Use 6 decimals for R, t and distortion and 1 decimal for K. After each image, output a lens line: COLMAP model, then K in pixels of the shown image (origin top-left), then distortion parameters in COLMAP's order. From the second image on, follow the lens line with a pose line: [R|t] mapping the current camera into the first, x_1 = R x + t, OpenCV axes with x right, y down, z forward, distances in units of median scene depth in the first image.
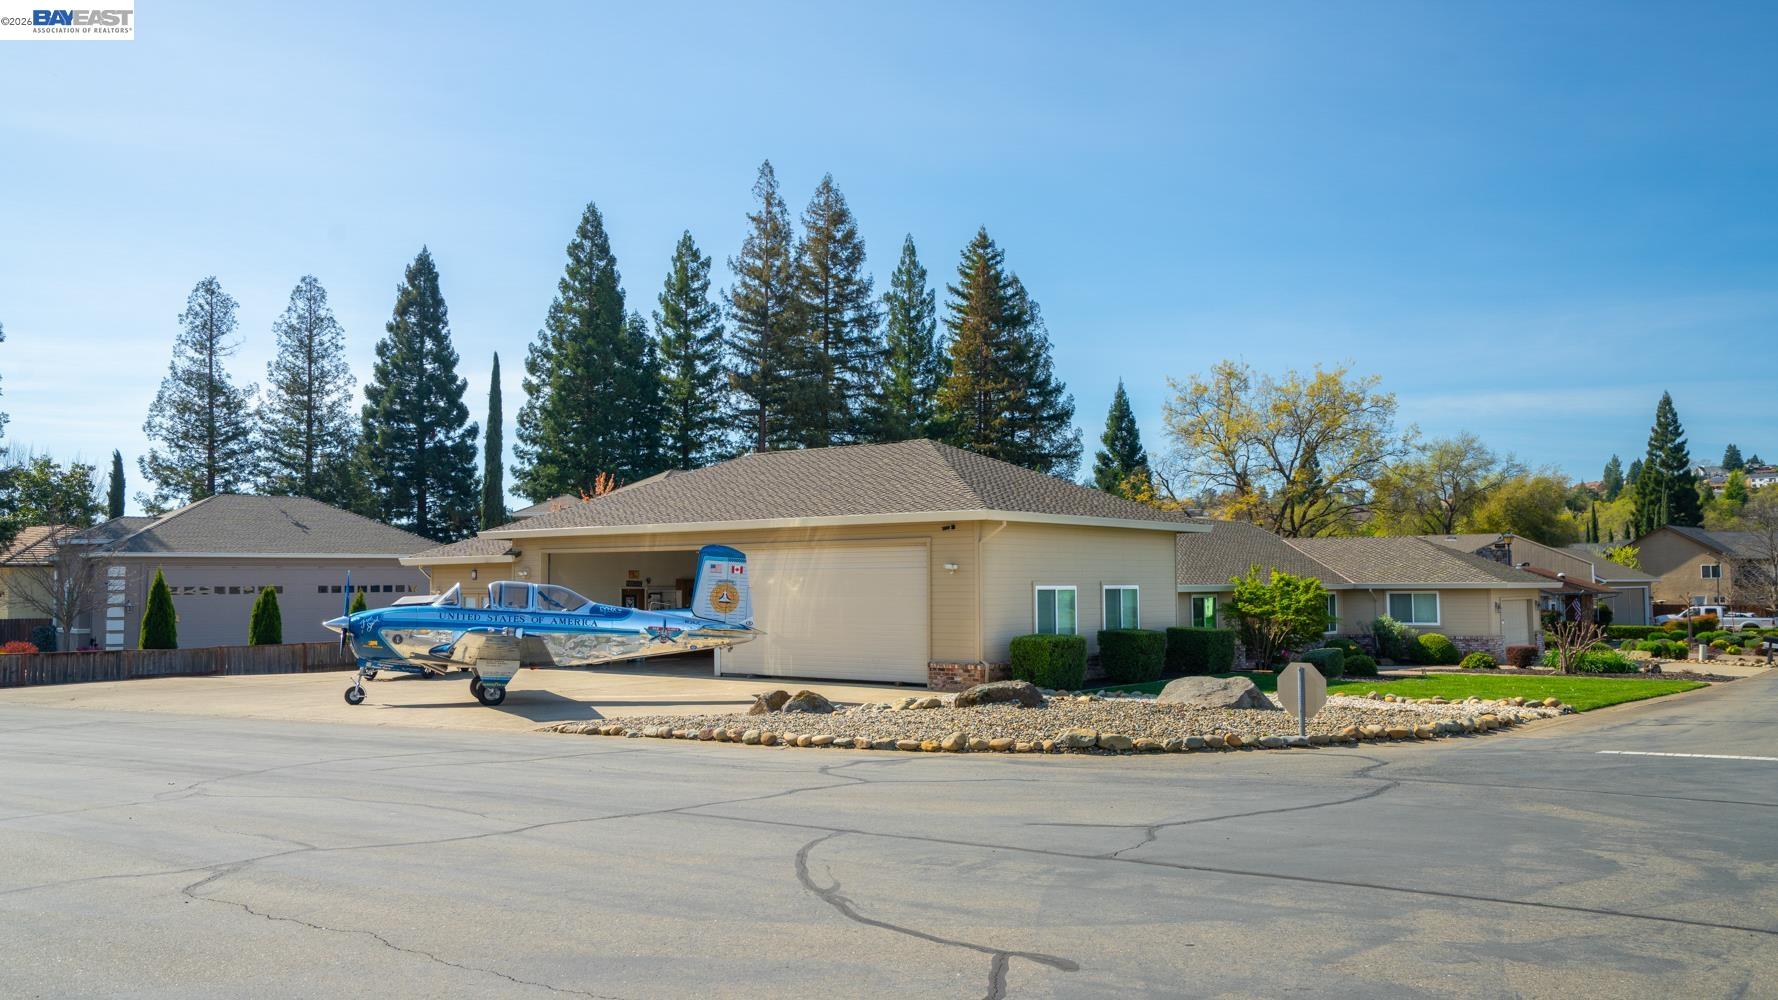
lens RADIAL K [[1400.6, 0, 889.0], [0, 1400.6, 500.0], [0, 0, 1]] dist [-0.008048, -0.000974]
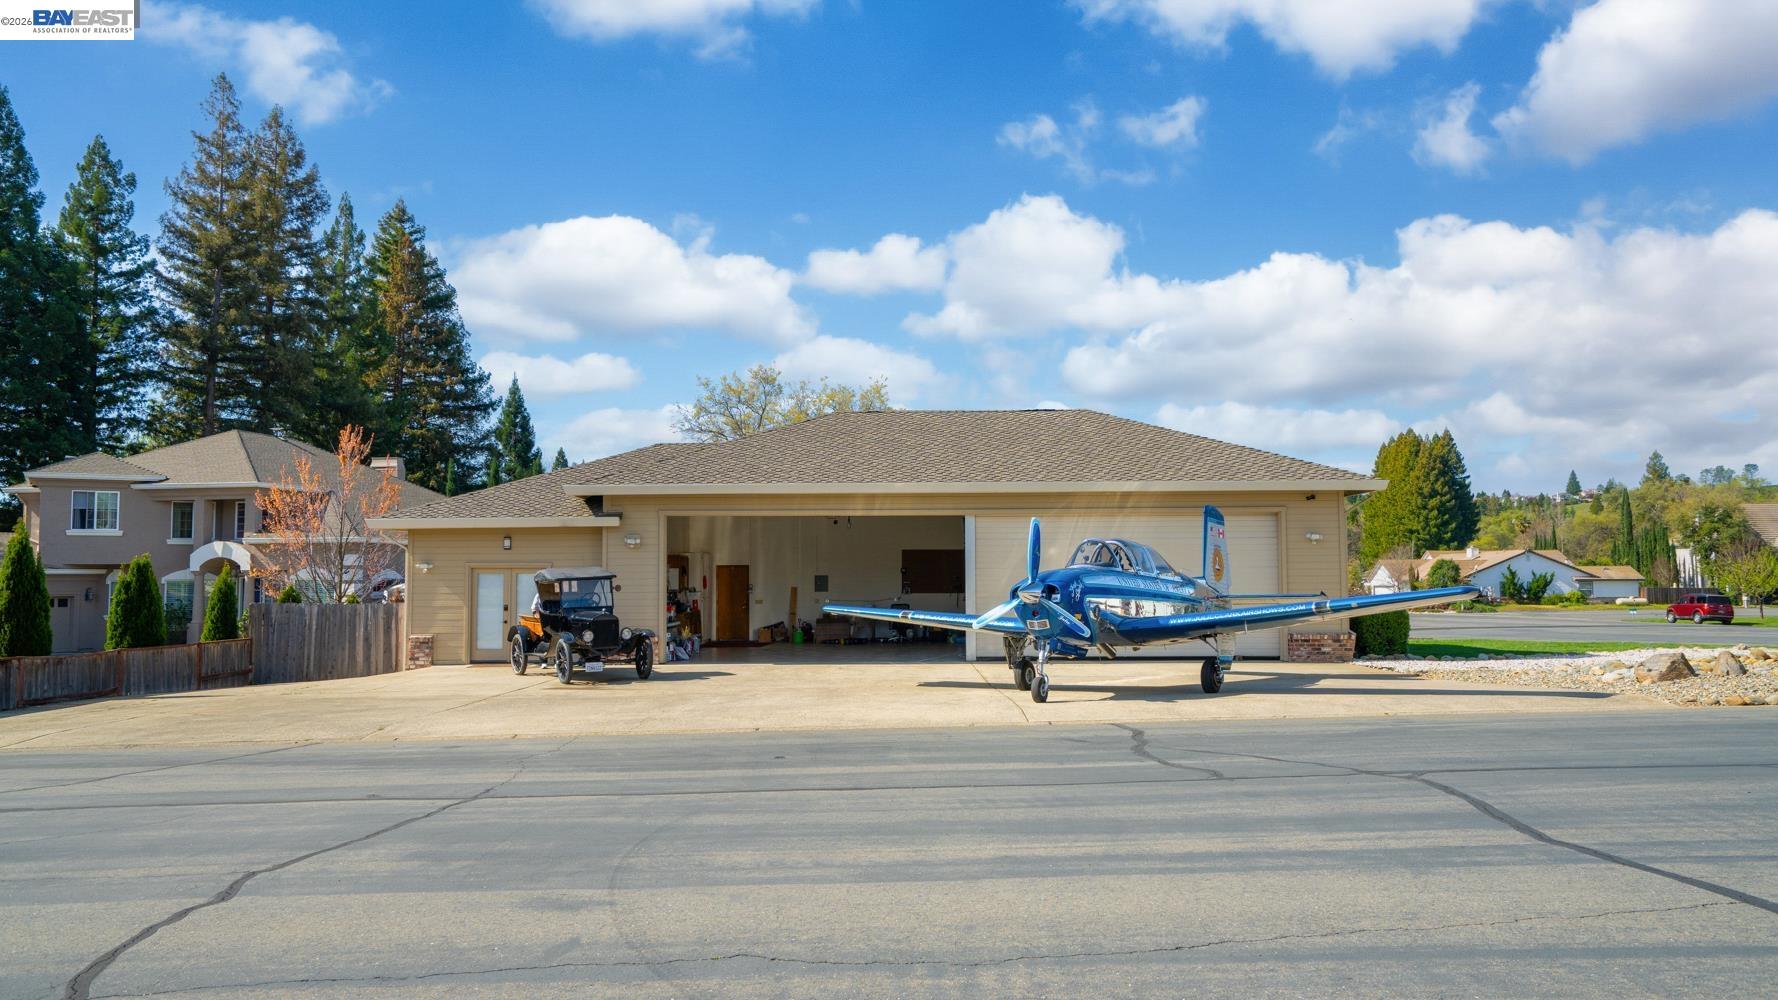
lens RADIAL K [[1270.9, 0, 889.4], [0, 1270.9, 495.4], [0, 0, 1]] dist [0.011227, 0.005301]
pose [[0.794533, 0.043043, 0.605693, -0.216841], [-0.036341, 0.999067, -0.023326, 0.014678], [-0.606132, -0.003478, 0.795356, 0.136562]]
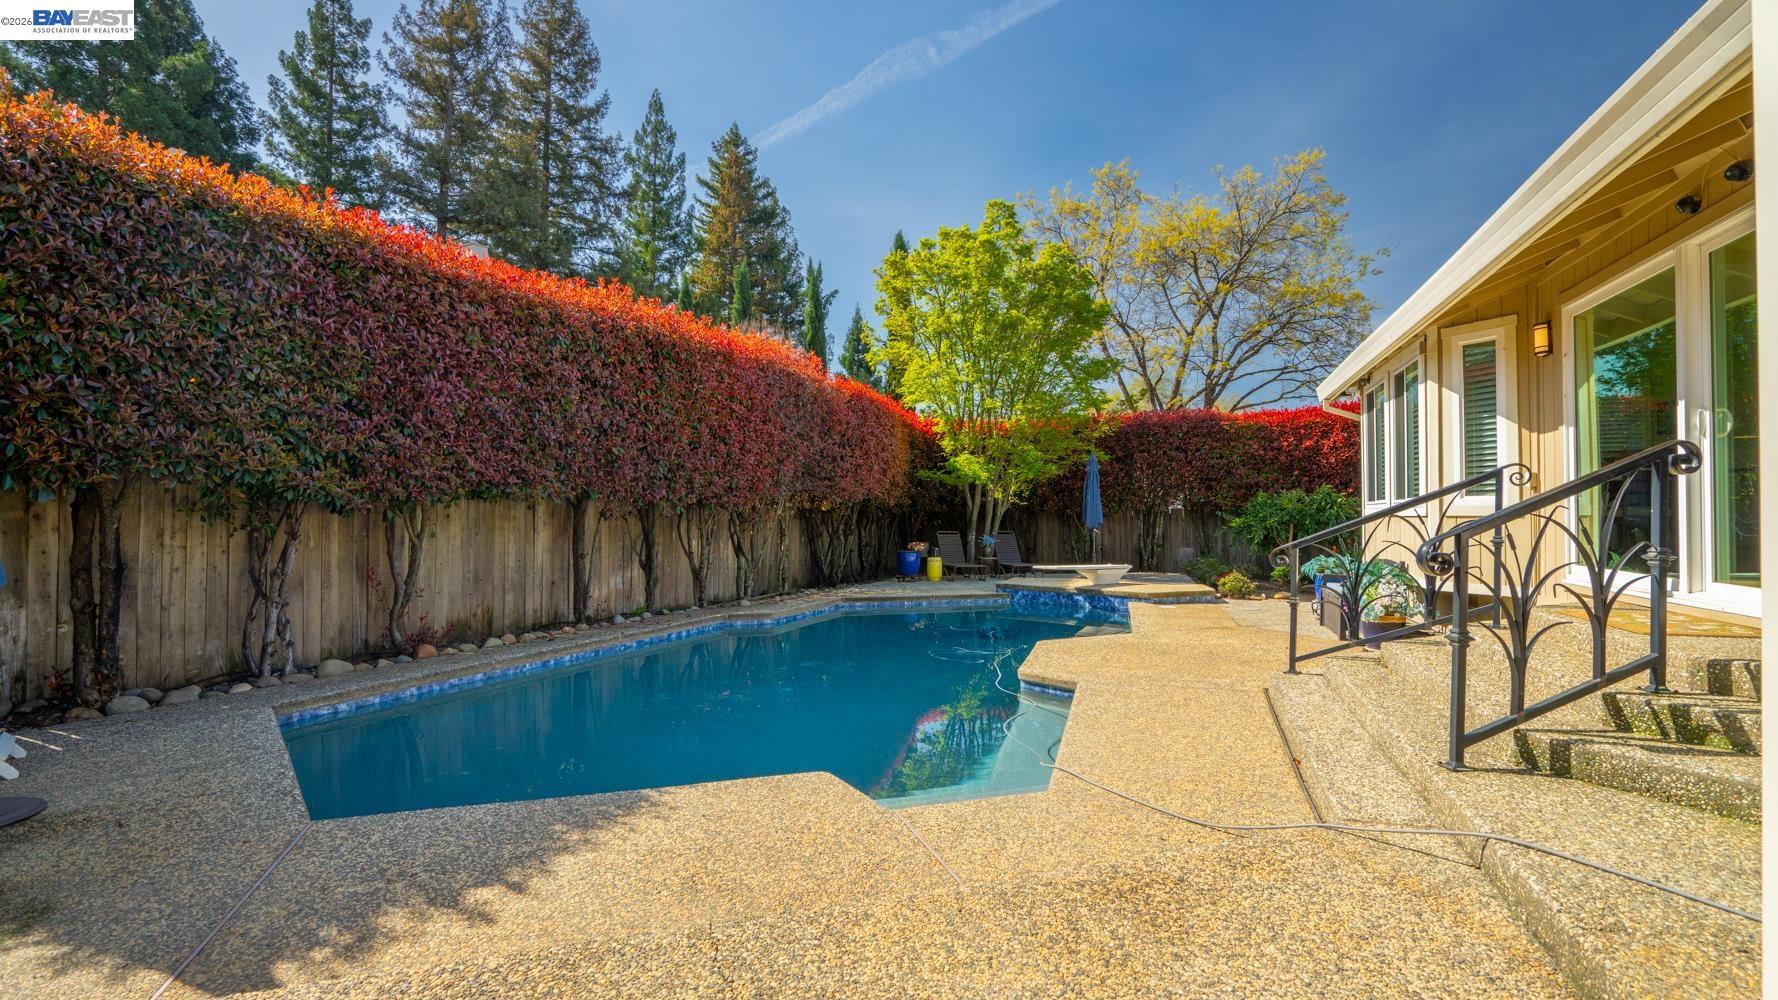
lens RADIAL K [[803.5, 0, 885.7], [0, 803.5, 497.2], [0, 0, 1]] dist [-0.000821, 0.000366]
pose [[0.954689, 0.020812, 0.296875, 0.008061], [-0.031634, 0.998997, 0.031693, 0.049710], [-0.295918, -0.039648, 0.954390, 0.506848]]
